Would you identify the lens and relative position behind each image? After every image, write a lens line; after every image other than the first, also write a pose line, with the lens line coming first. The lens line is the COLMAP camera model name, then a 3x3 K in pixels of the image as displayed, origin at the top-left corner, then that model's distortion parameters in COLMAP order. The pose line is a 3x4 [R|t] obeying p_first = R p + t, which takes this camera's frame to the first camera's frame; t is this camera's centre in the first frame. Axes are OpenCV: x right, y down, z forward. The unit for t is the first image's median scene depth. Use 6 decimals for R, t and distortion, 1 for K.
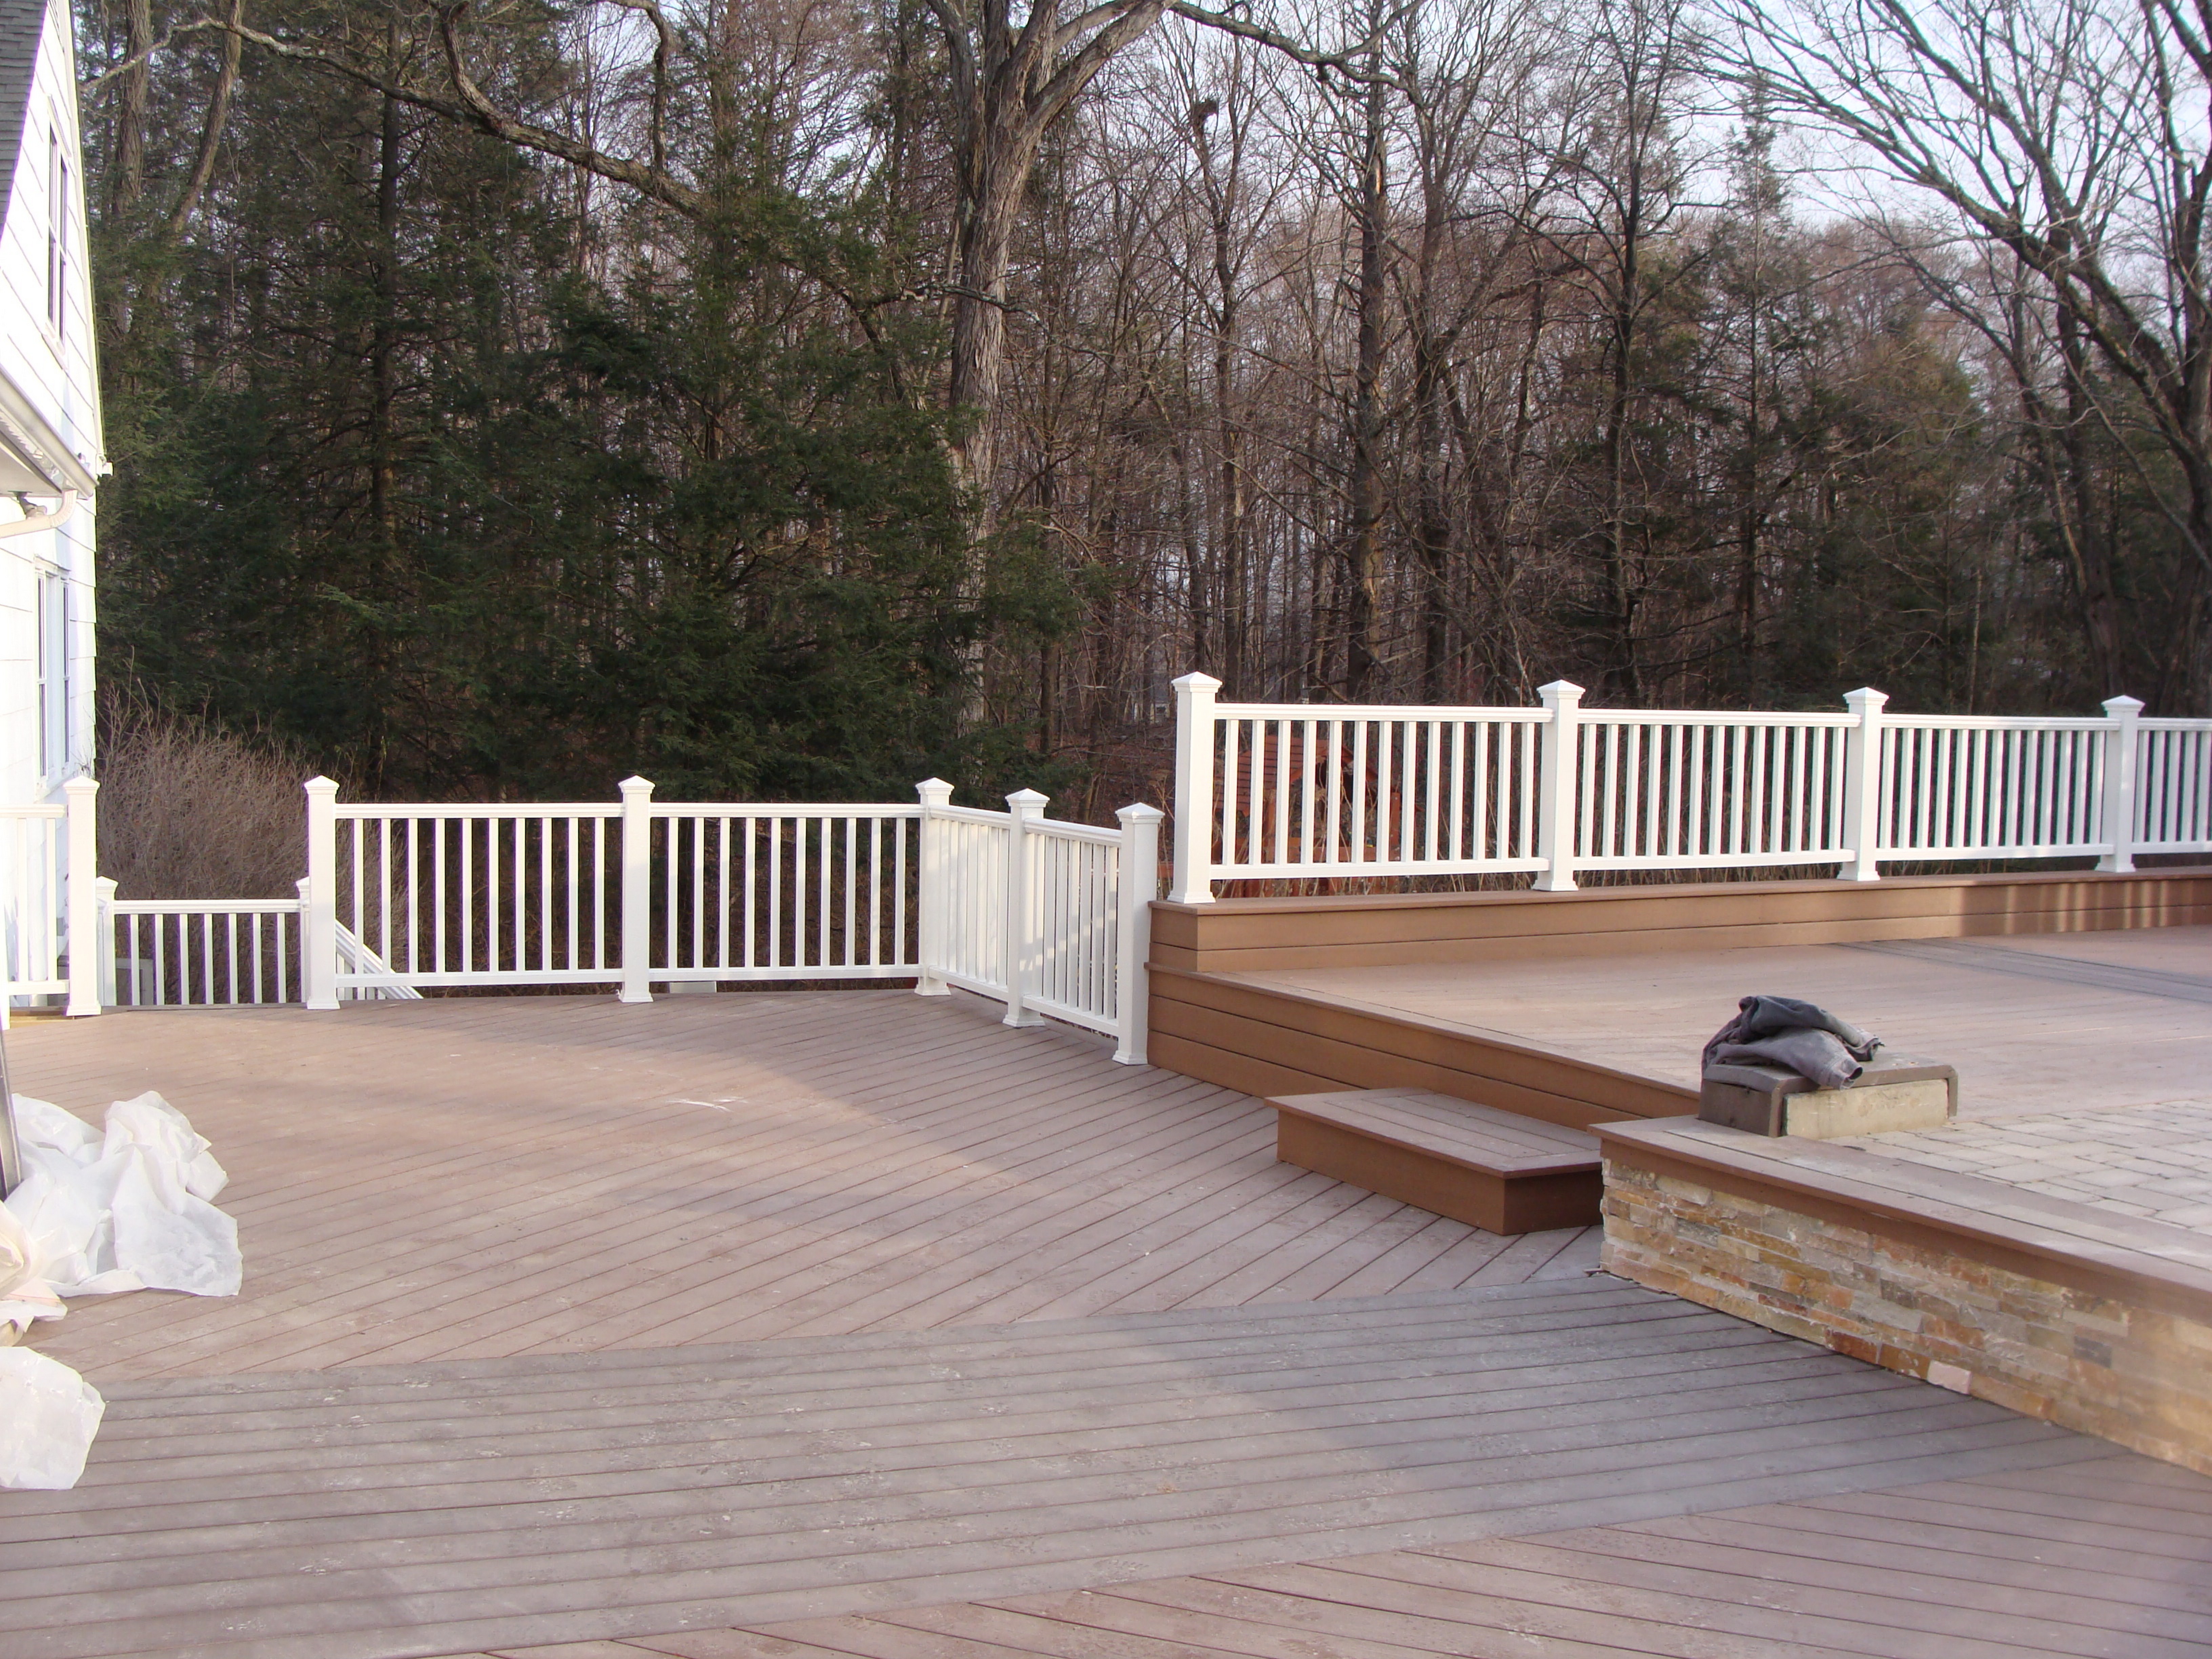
lens RADIAL K [[2491.5, 0, 1115.6], [0, 2491.5, 854.2], [0, 0, 1]] dist [-0.213423, 0.265654]
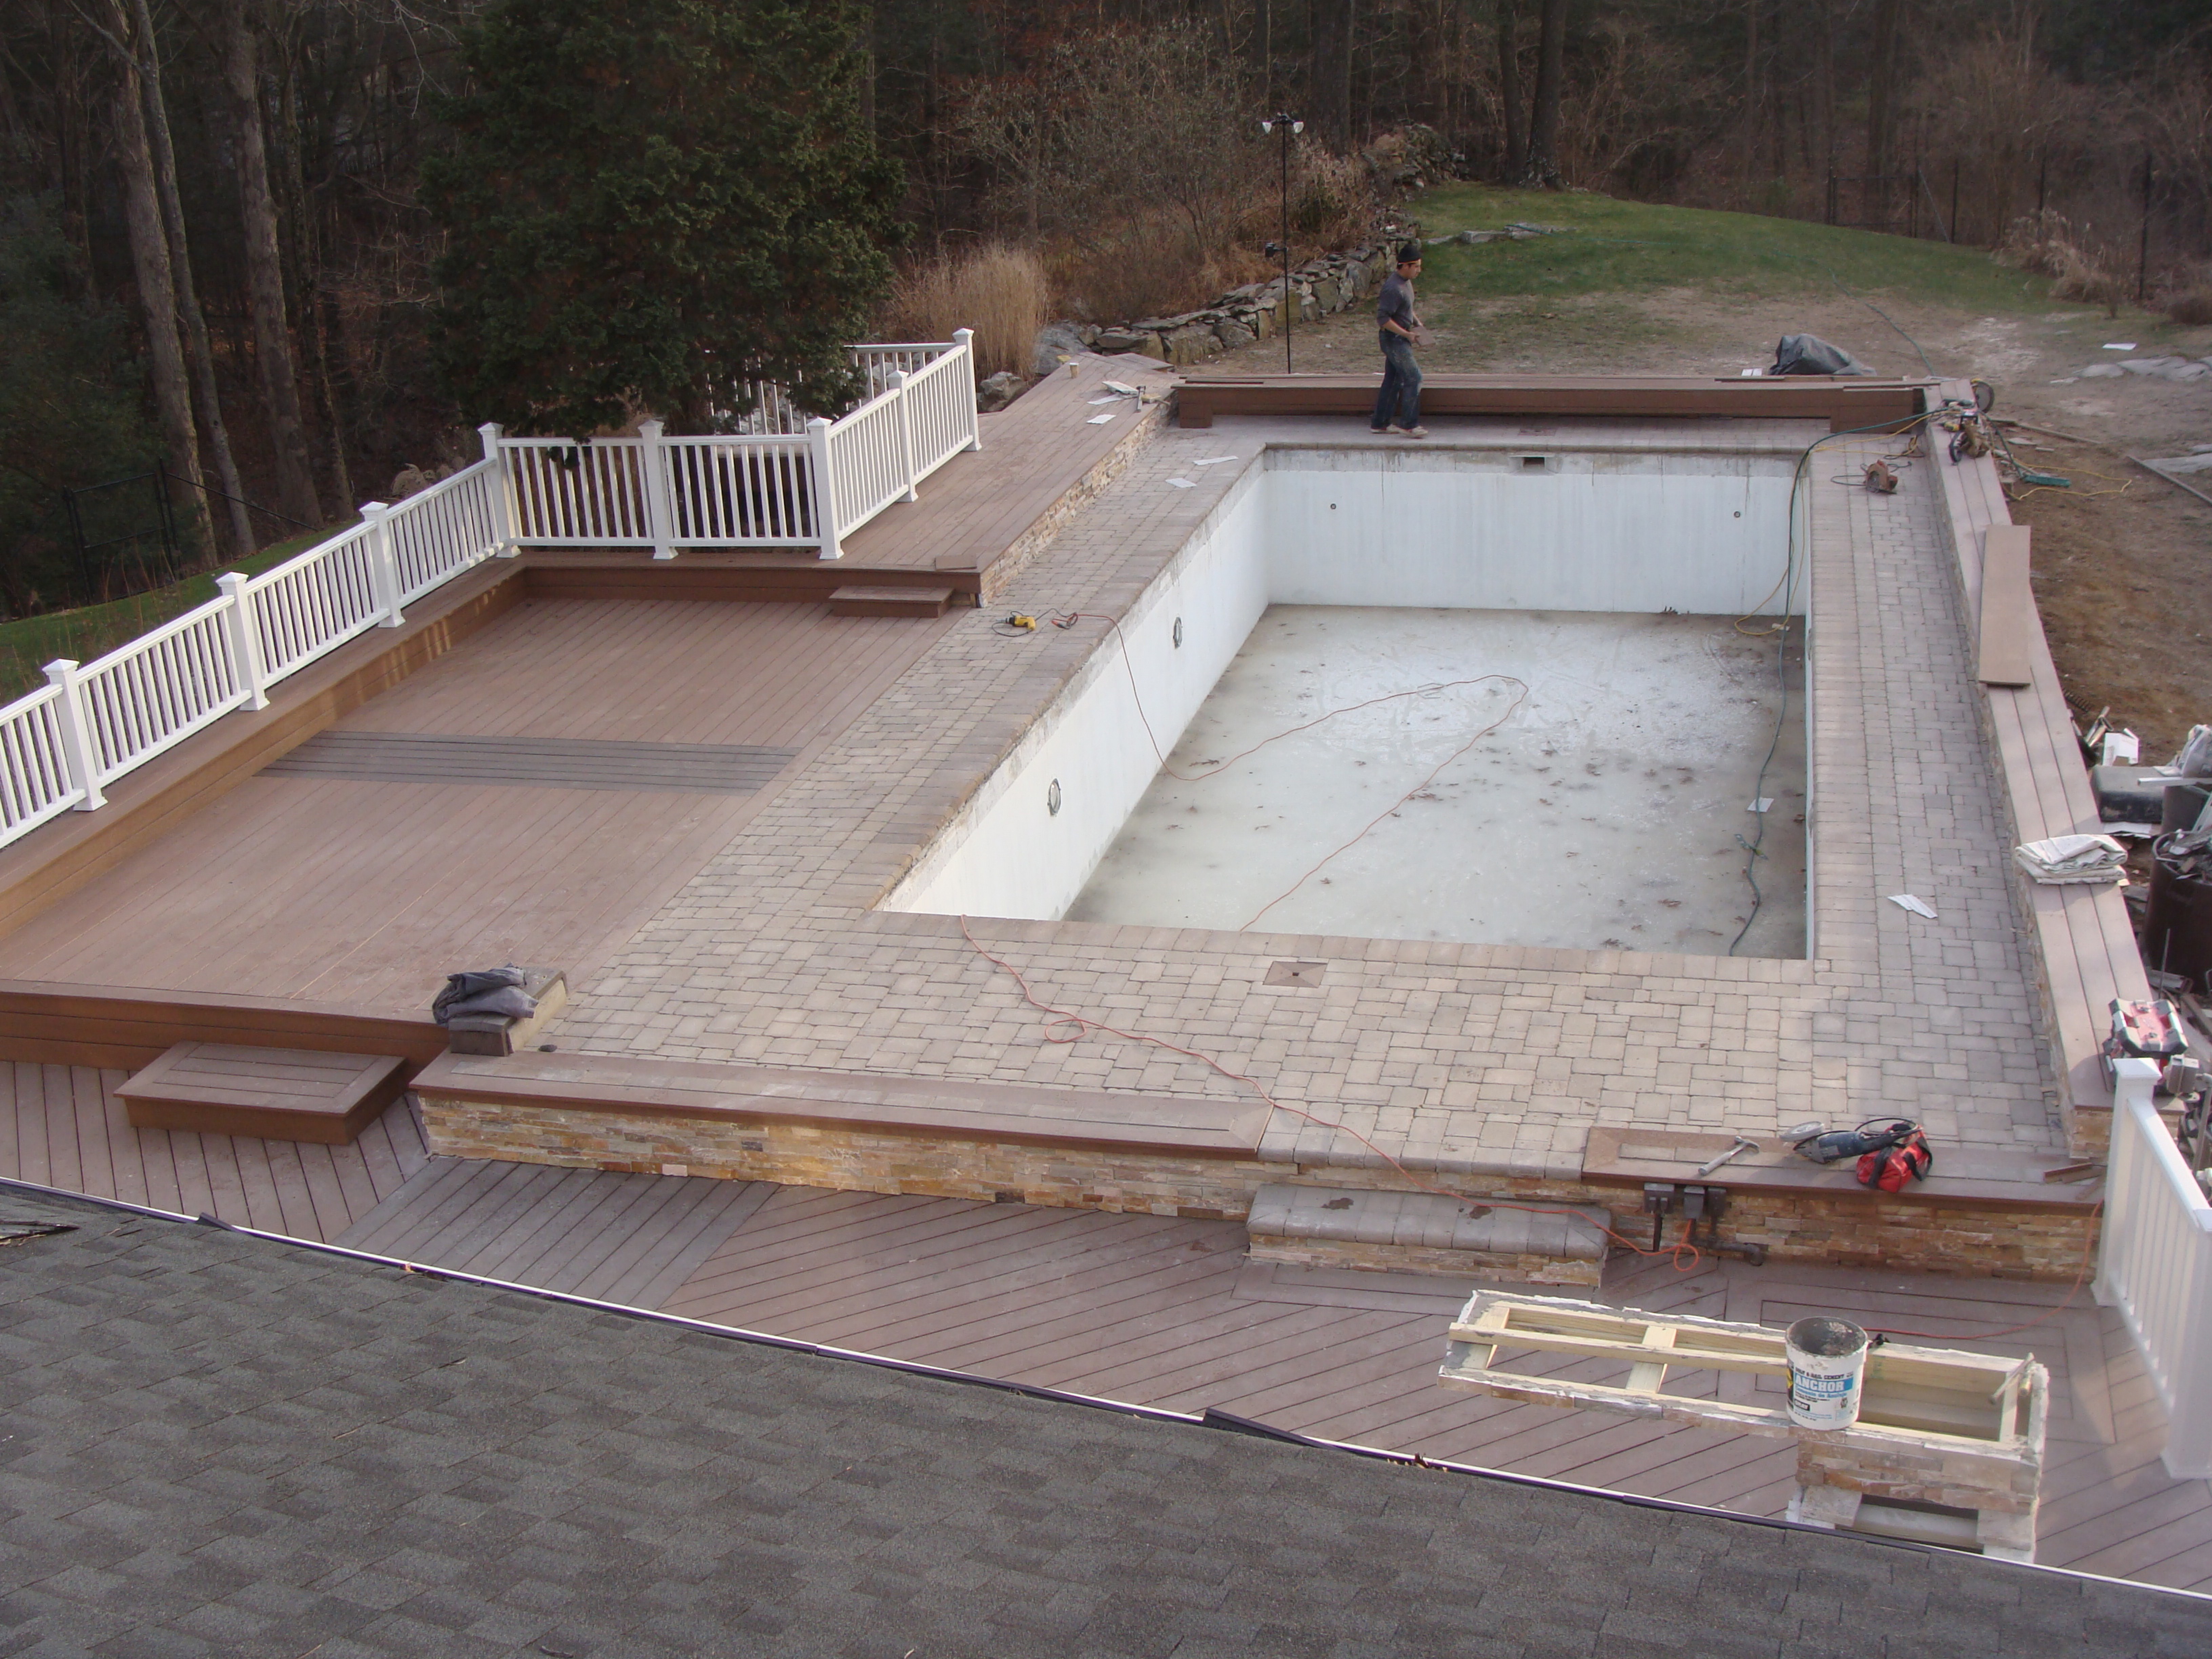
lens RADIAL K [[2531.2, 0, 1070.9], [0, 2531.2, 867.6], [0, 0, 1]] dist [-0.199594, 0.224186]
pose [[0.670693, -0.335853, 0.661342, -0.385068], [0.130295, 0.931097, 0.340707, -0.361427], [-0.730201, -0.142340, 0.668240, -0.315823]]
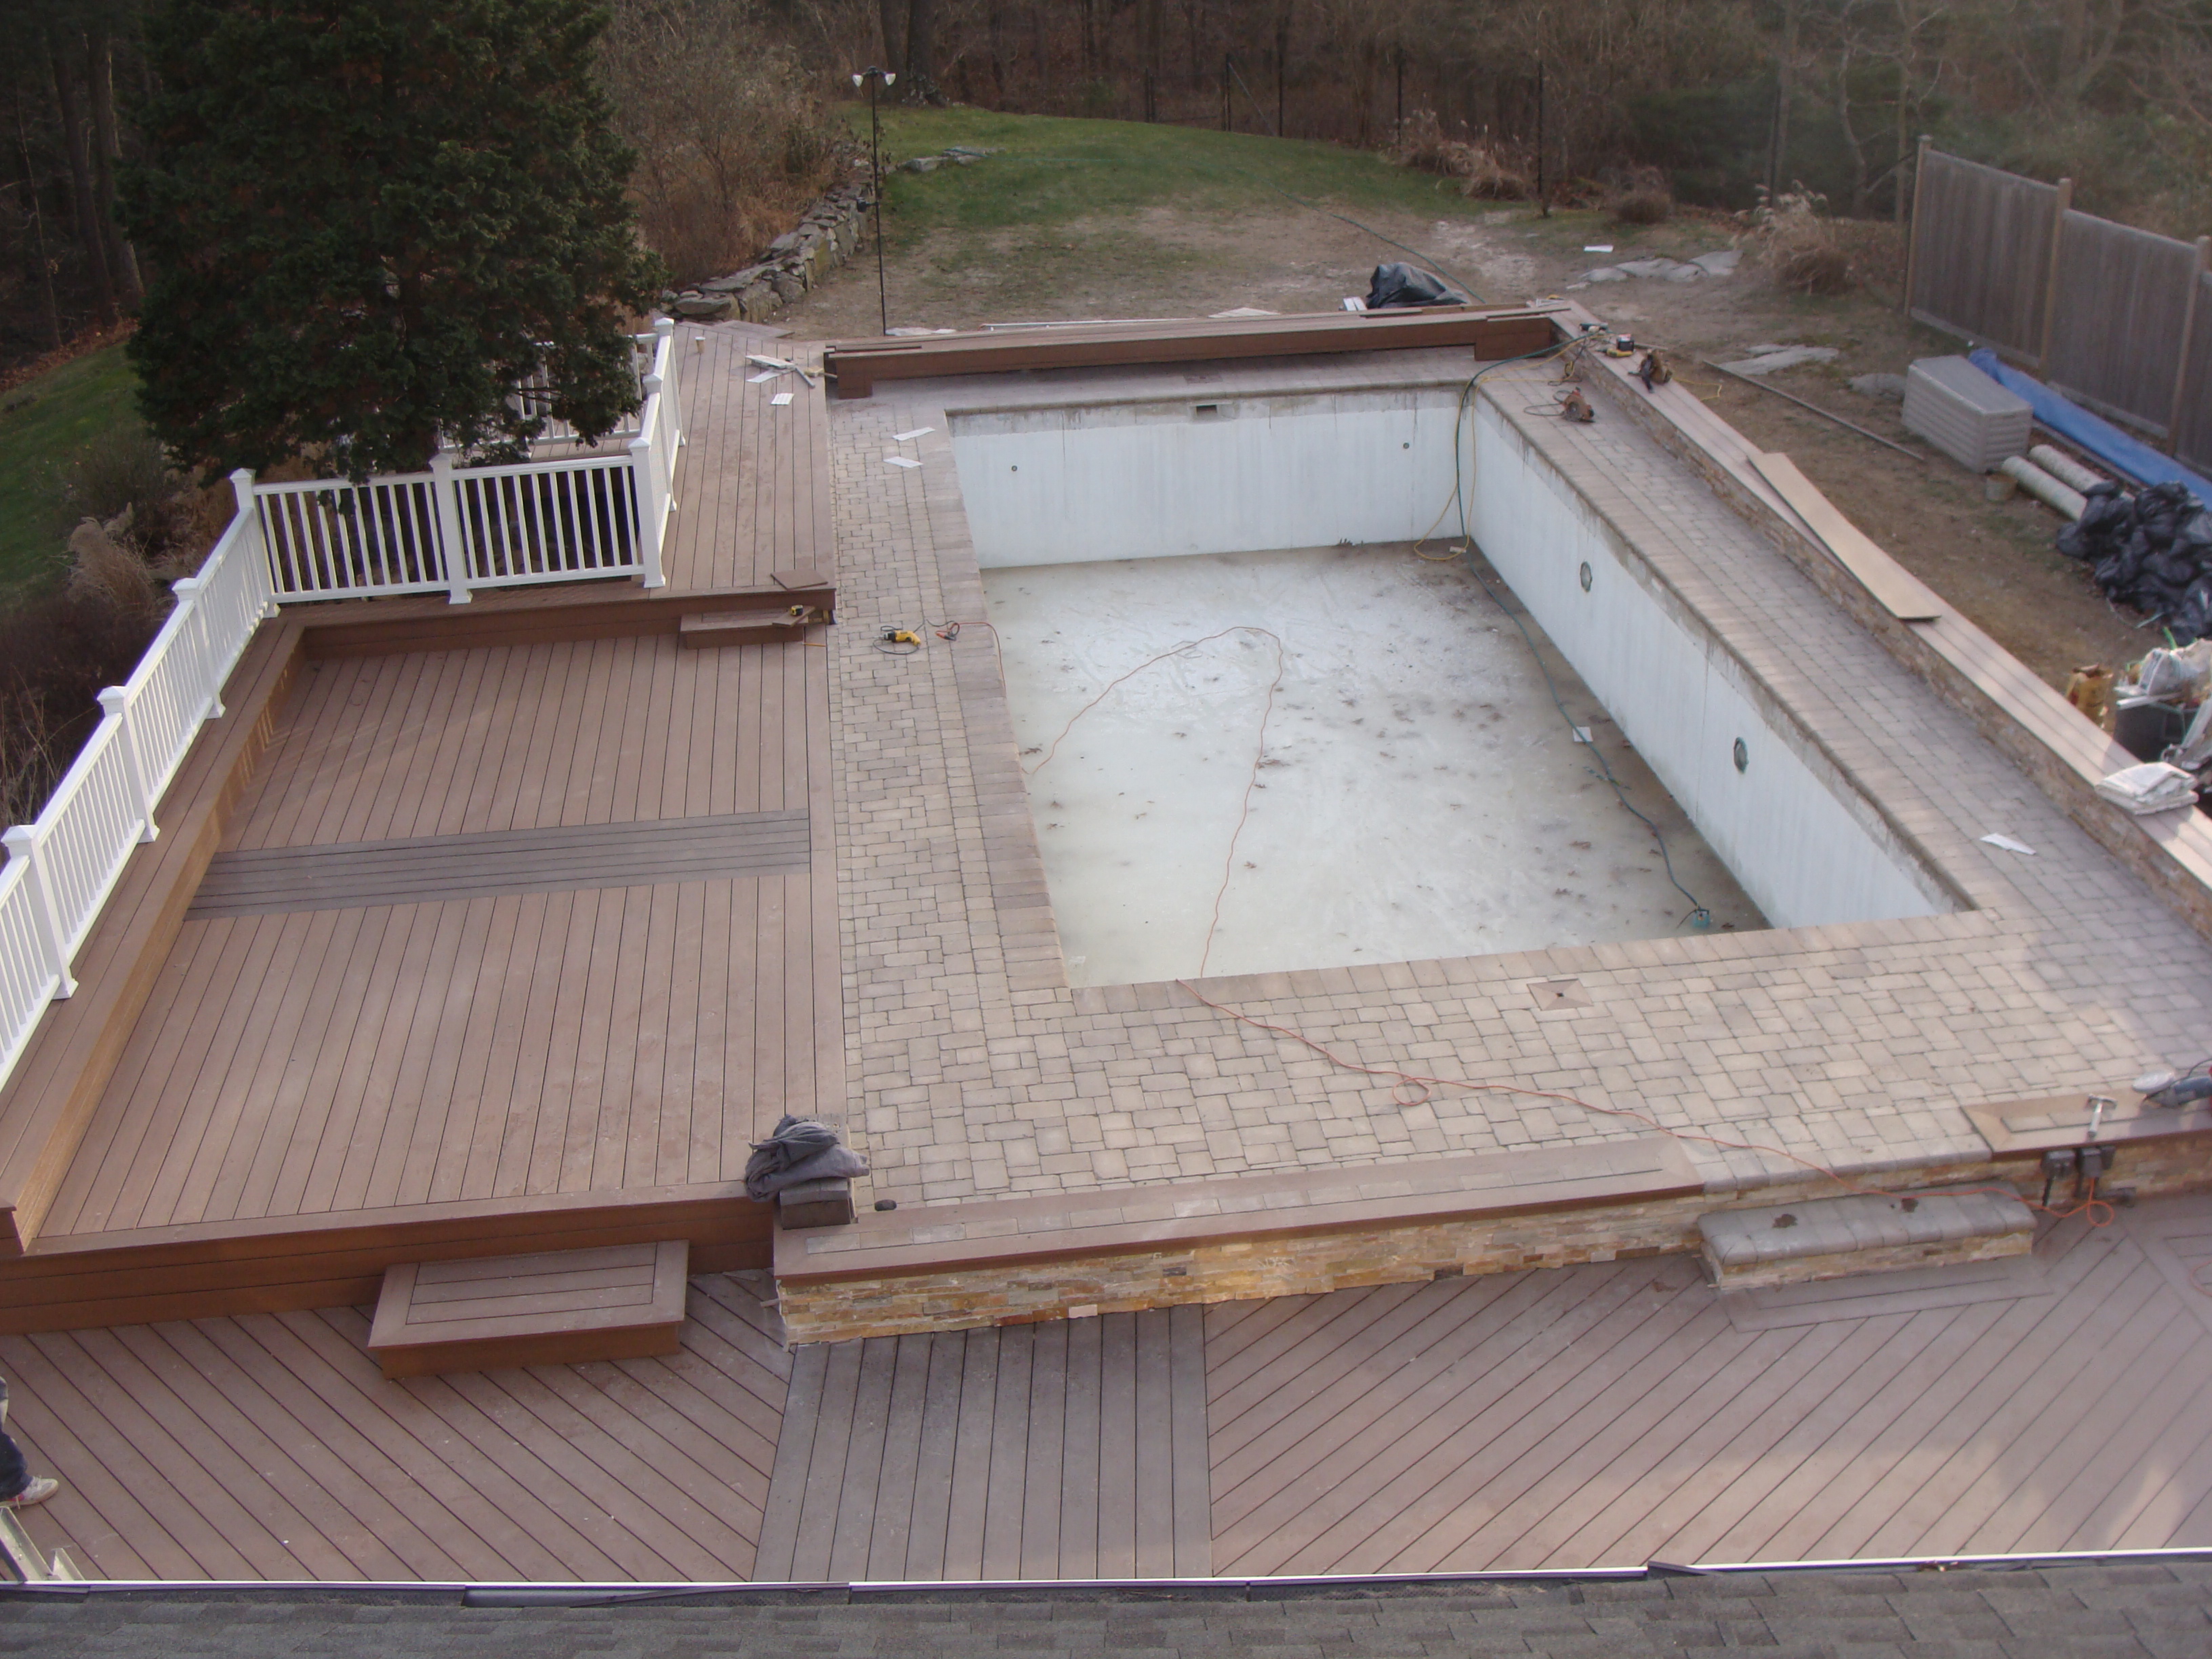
lens RADIAL K [[2491.5, 0, 1115.6], [0, 2491.5, 854.2], [0, 0, 1]] dist [-0.213423, 0.265654]
pose [[0.344402, -0.437150, 0.830835, -0.574524], [0.107407, 0.897512, 0.427709, -0.486501], [-0.932658, -0.058066, 0.356058, 0.163741]]
